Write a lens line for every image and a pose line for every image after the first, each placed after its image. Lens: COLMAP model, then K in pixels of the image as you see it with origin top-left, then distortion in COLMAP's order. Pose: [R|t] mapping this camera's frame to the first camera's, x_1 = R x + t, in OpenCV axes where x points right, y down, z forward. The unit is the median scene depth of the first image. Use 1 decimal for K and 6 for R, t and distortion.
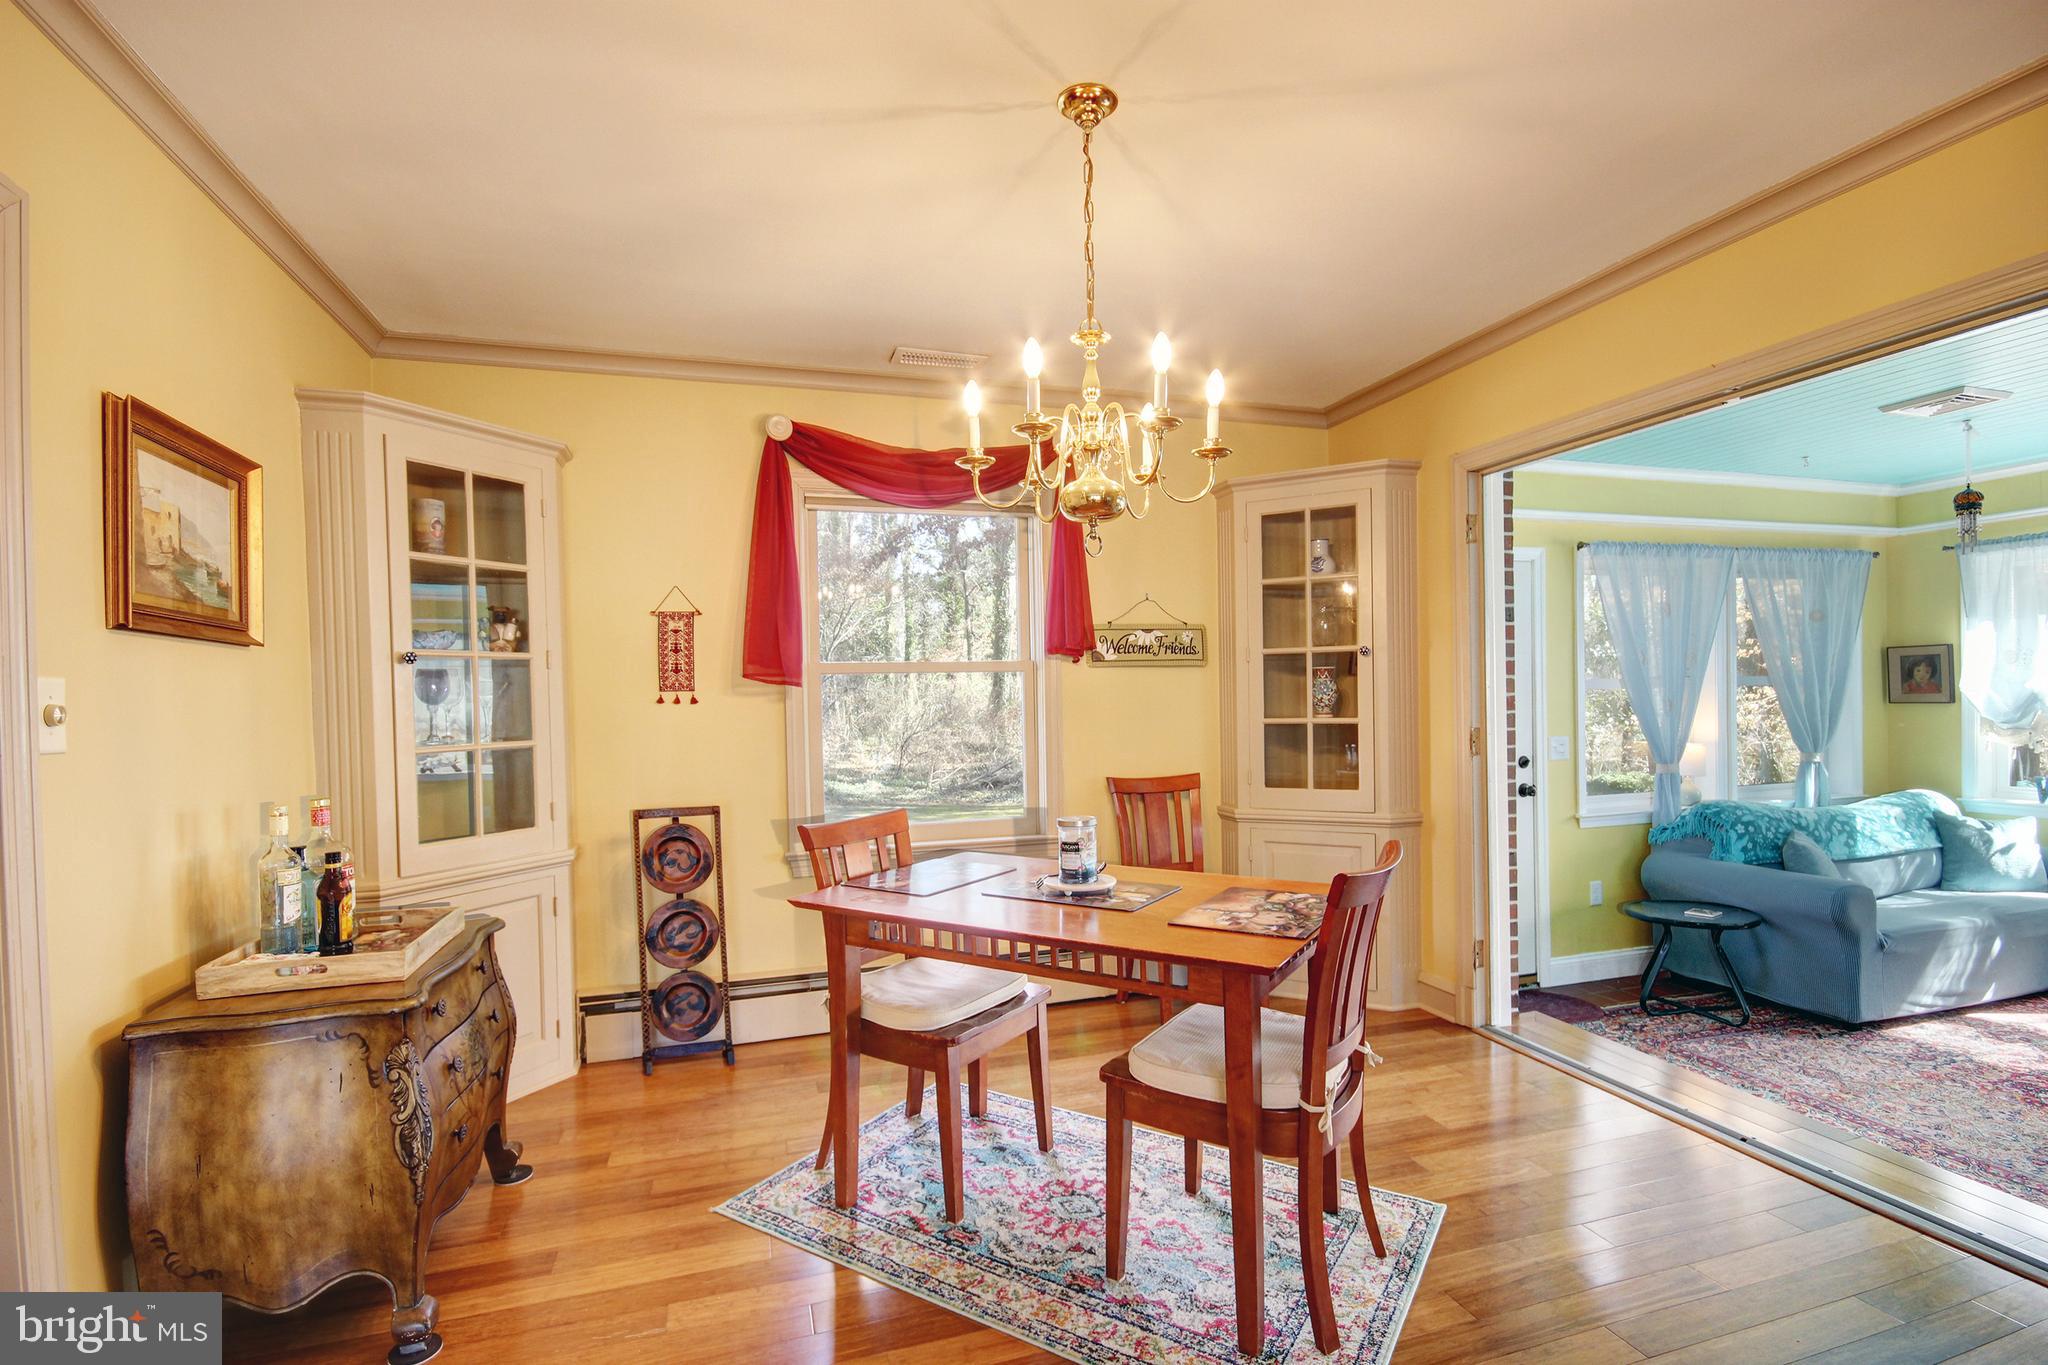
lens RADIAL K [[950.8, 0, 1023.7], [0, 950.8, 711.0], [0, 0, 1]] dist [0.012056, -0.012332]
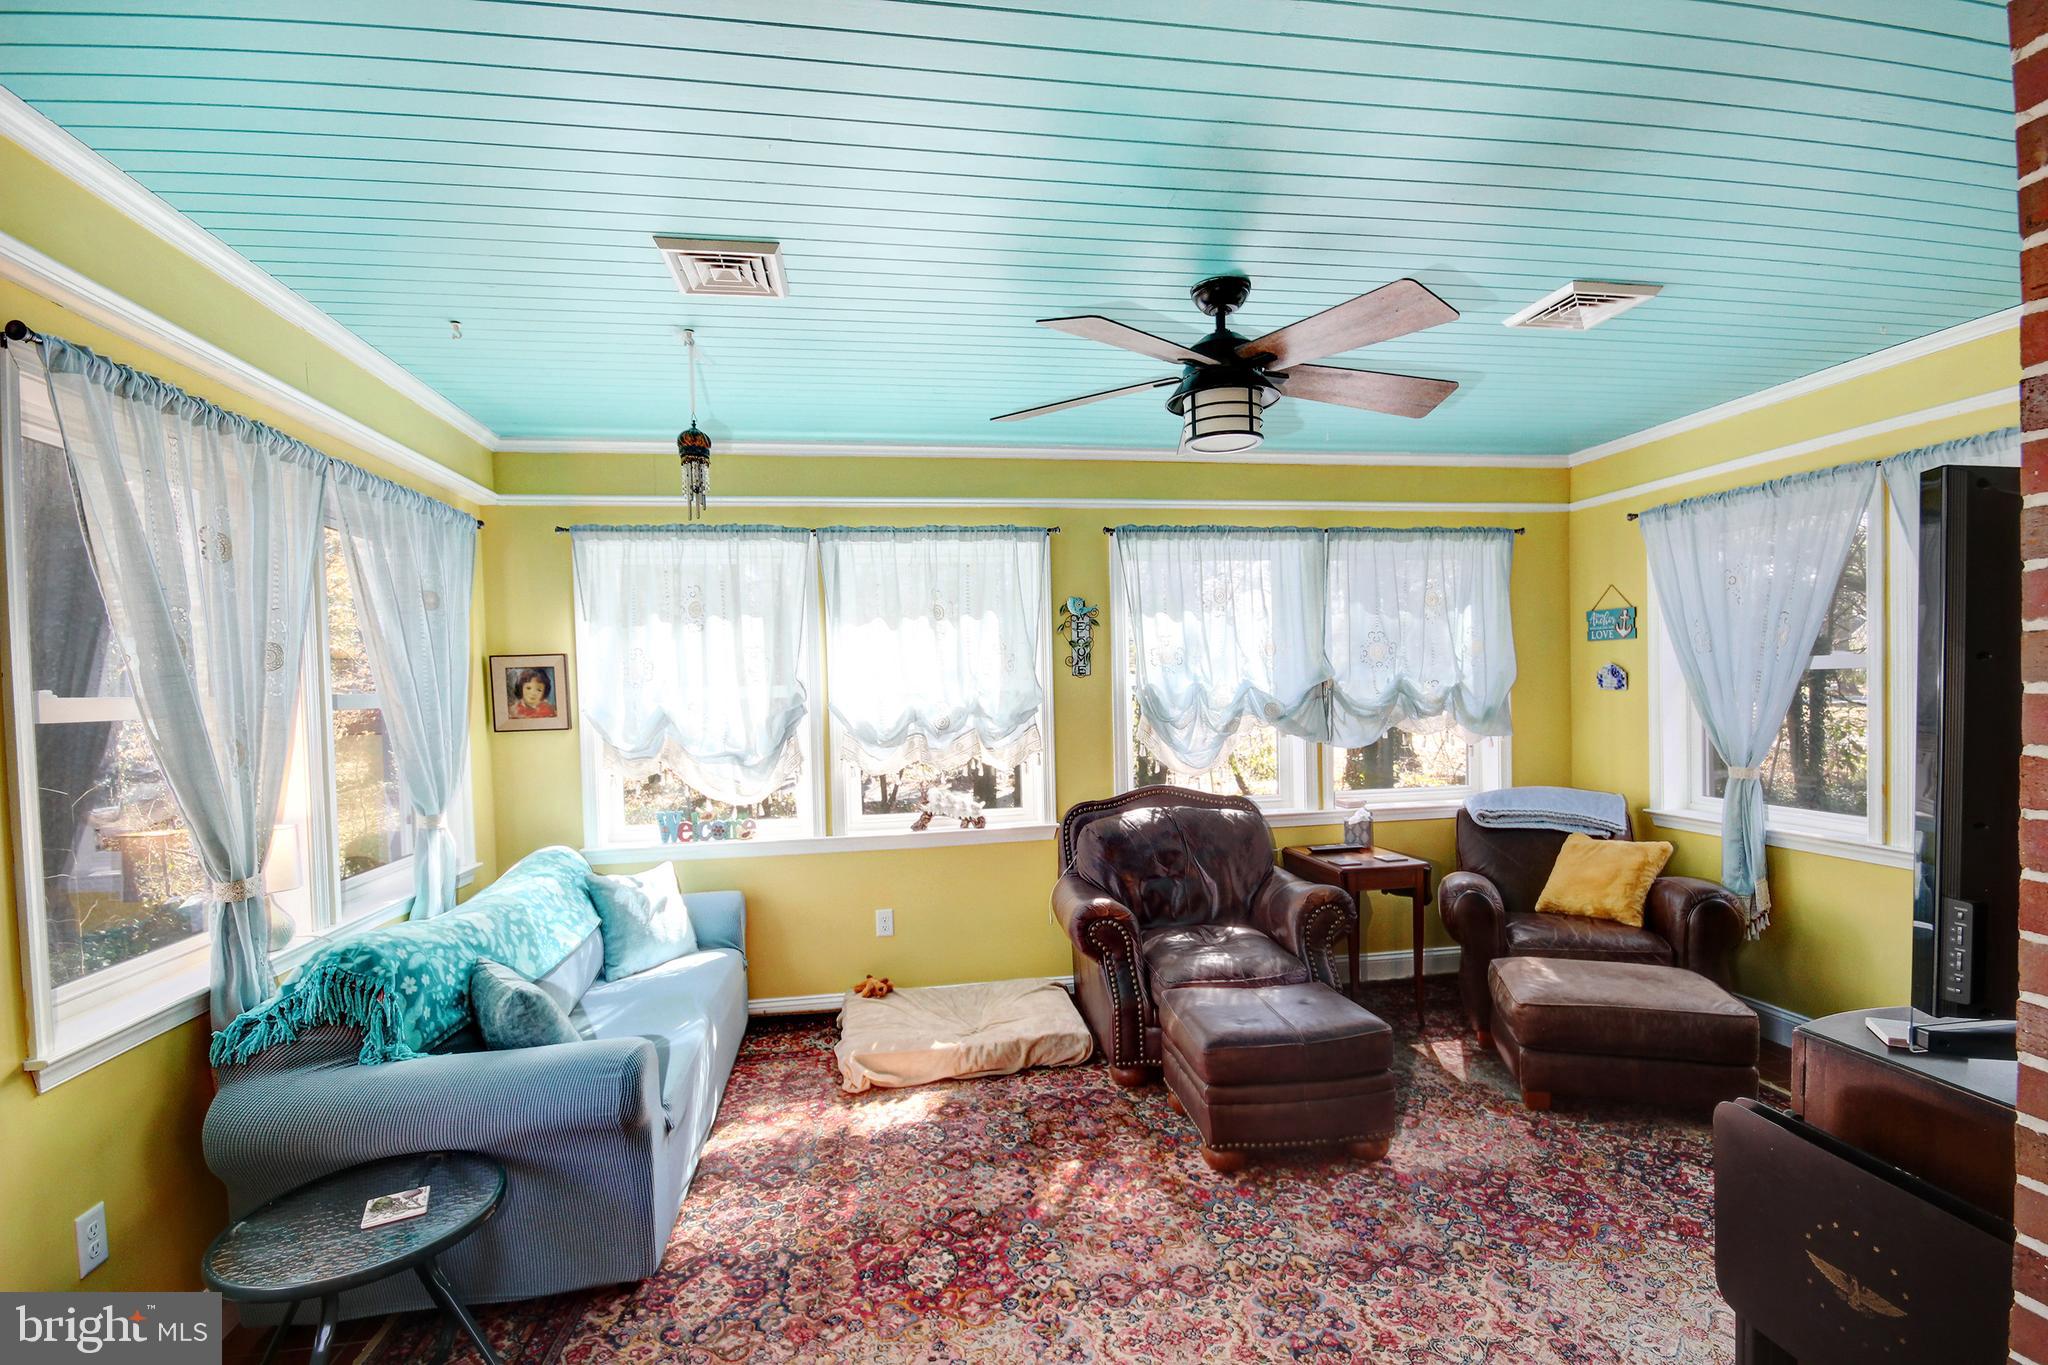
lens RADIAL K [[950.8, 0, 1023.7], [0, 950.8, 711.0], [0, 0, 1]] dist [0.012056, -0.012332]
pose [[0.137023, -0.013136, 0.990481, 0.268027], [0.040570, 0.999147, 0.007638, -0.015179], [-0.989737, 0.039137, 0.137439, 0.556088]]
